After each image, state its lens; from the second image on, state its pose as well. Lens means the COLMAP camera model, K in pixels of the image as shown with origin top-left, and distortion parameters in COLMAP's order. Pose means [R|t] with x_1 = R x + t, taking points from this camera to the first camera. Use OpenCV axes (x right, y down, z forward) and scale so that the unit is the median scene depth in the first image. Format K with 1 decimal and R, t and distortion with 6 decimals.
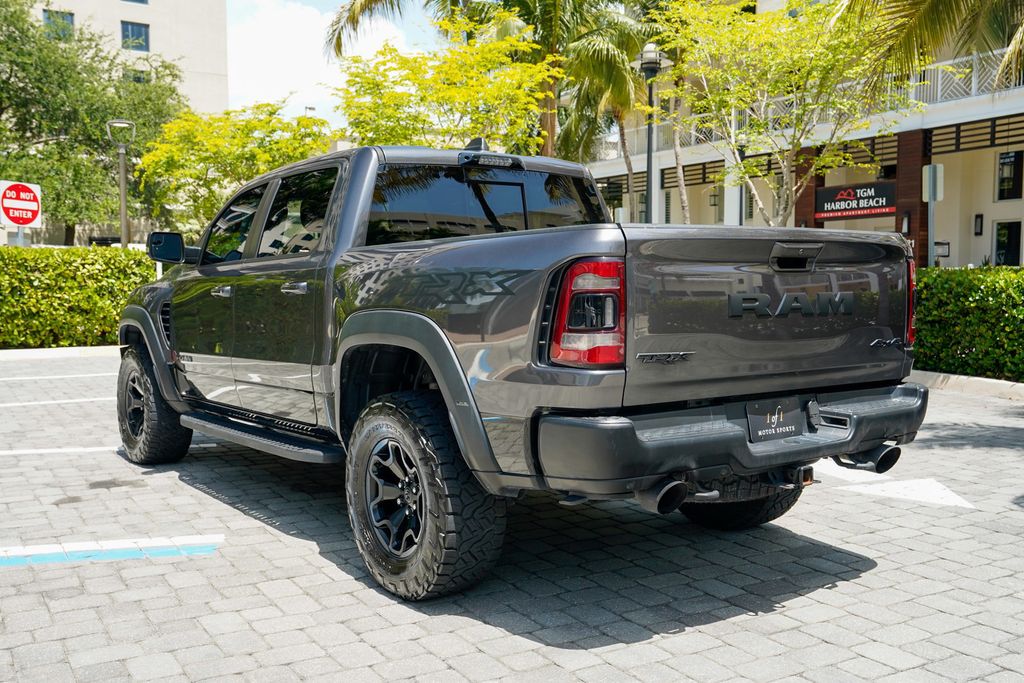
lens RADIAL K [[1008.6, 0, 507.7], [0, 1008.6, 353.7], [0, 0, 1]] dist [-0.000960, 0.120451]
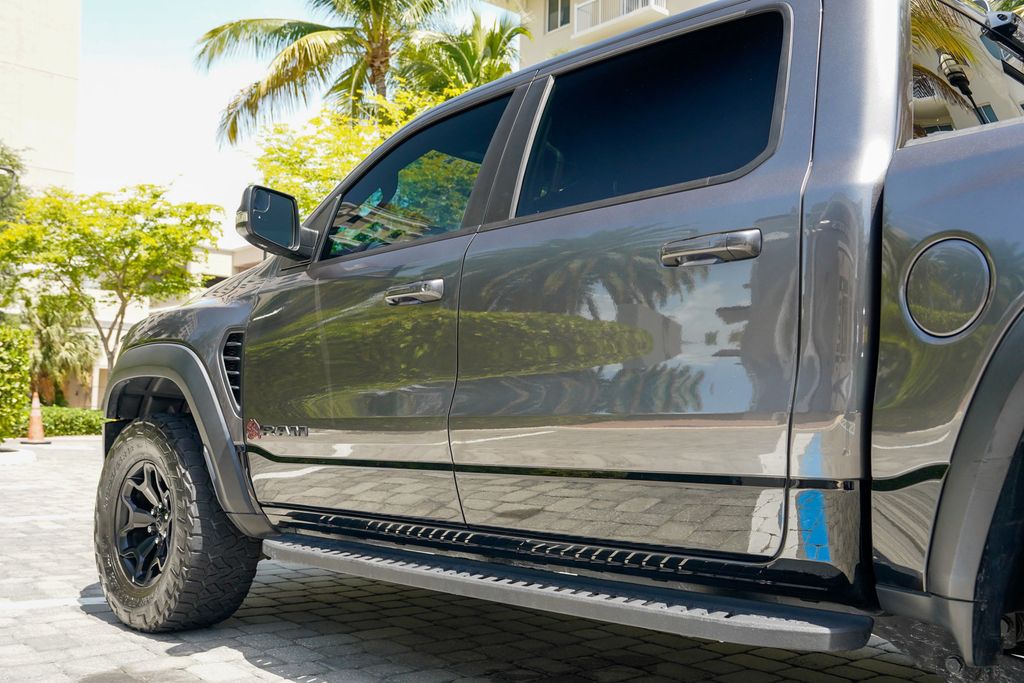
lens RADIAL K [[1008.6, 0, 513.3], [0, 1008.6, 351.3], [0, 0, 1]] dist [-0.008343, 0.133844]
pose [[0.985754, 0.031963, 0.165130, -0.355747], [-0.010167, 0.991306, -0.131187, 0.038282], [-0.167888, 0.127639, 0.977508, 0.558598]]
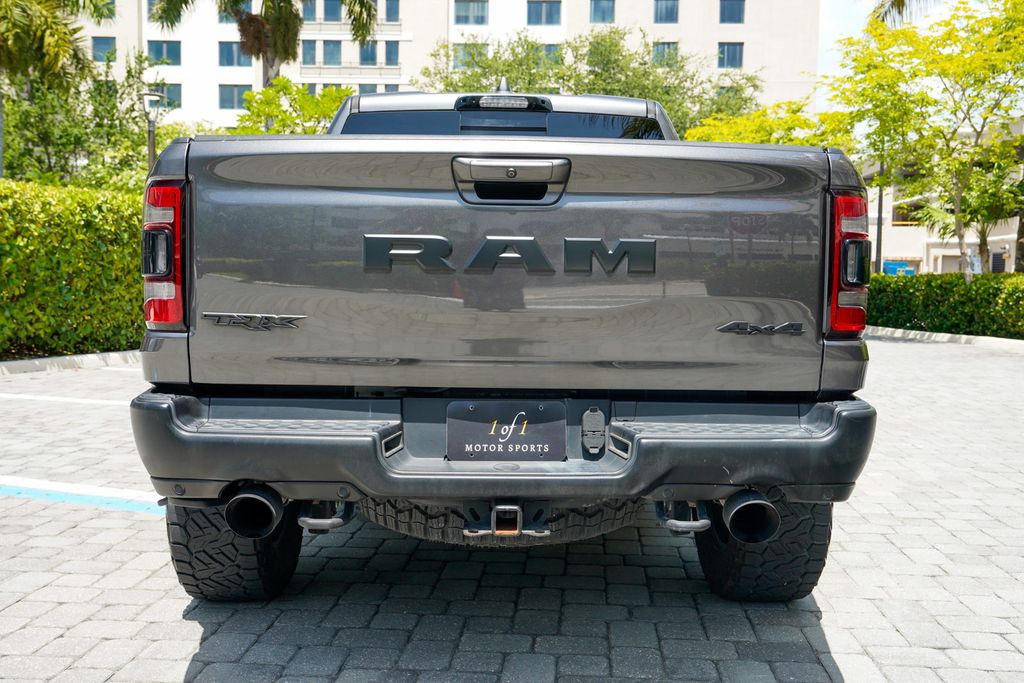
lens RADIAL K [[978.3, 0, 512.9], [0, 978.3, 352.3], [0, 0, 1]] dist [-0.024558, 0.134172]
pose [[0.824241, 0.054093, -0.563650, 0.463058], [-0.057798, 0.998265, 0.011283, 0.004760], [0.563282, 0.023279, 0.825937, 0.347881]]
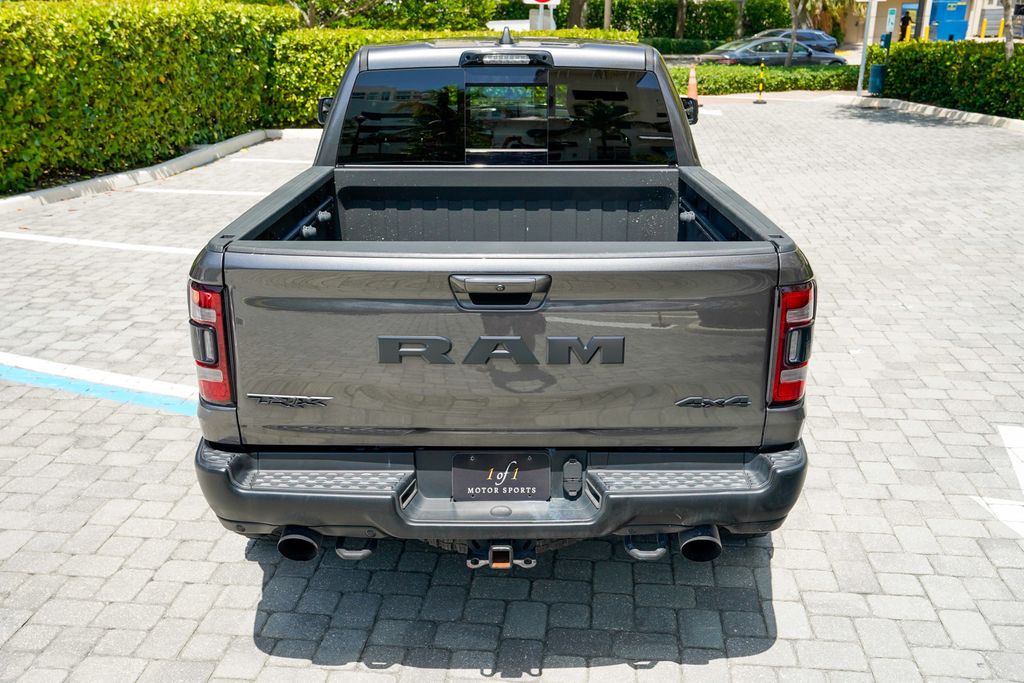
lens RADIAL K [[973.5, 0, 509.5], [0, 973.5, 349.7], [0, 0, 1]] dist [-0.009055, 0.109389]
pose [[0.808042, 0.195162, -0.555859, 0.504858], [-0.044725, 0.961134, 0.272437, -0.181120], [0.587424, -0.195280, 0.785365, 0.303793]]
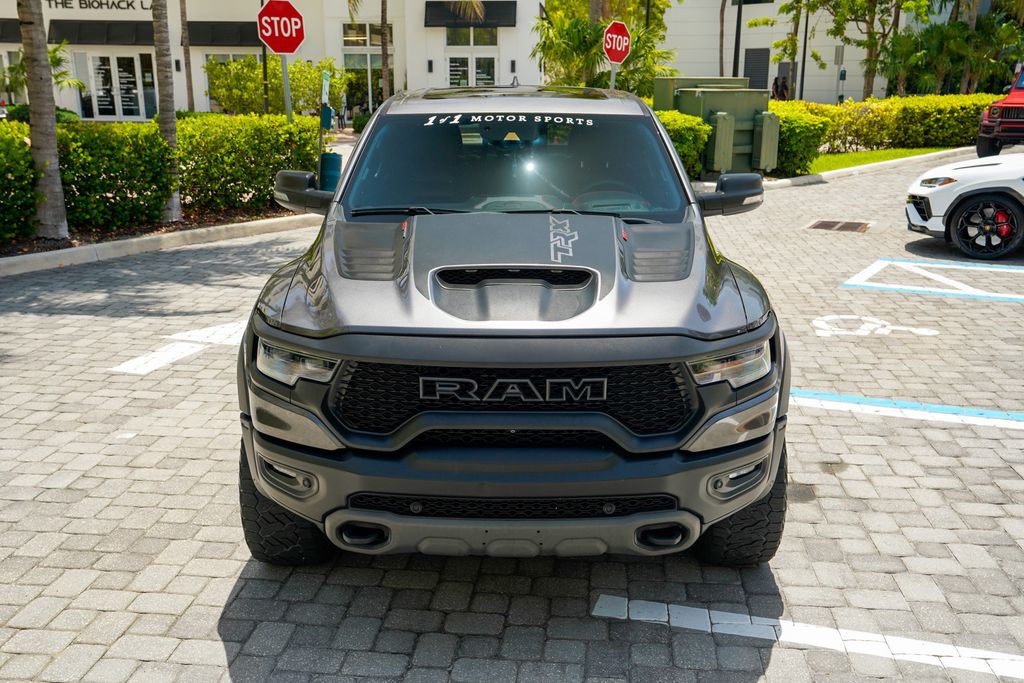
lens RADIAL K [[984.4, 0, 510.2], [0, 984.4, 358.1], [0, 0, 1]] dist [-0.006162, 0.116150]
pose [[-0.806883, -0.163028, 0.567768, -0.783826], [0.043222, 0.942291, 0.331993, -0.297793], [-0.589127, 0.292420, -0.753273, 2.070338]]
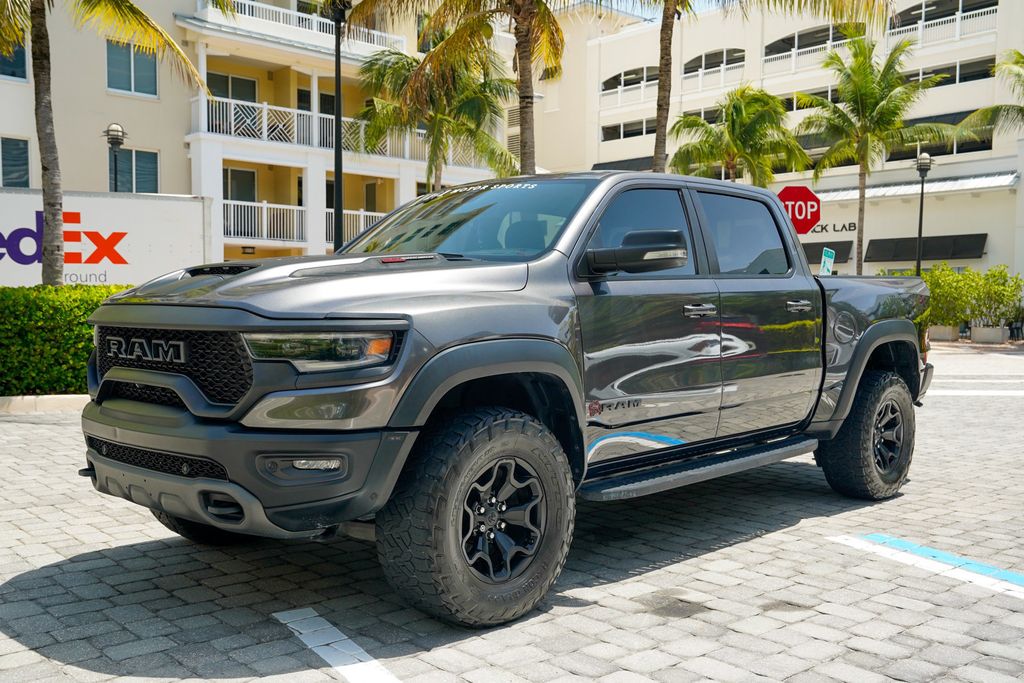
lens RADIAL K [[982.4, 0, 510.4], [0, 982.4, 356.8], [0, 0, 1]] dist [-0.009289, 0.114063]
pose [[-0.188238, -0.049818, 0.980859, -1.202776], [0.065014, 0.995890, 0.063058, -0.095521], [-0.979969, 0.075640, -0.184225, 1.473379]]
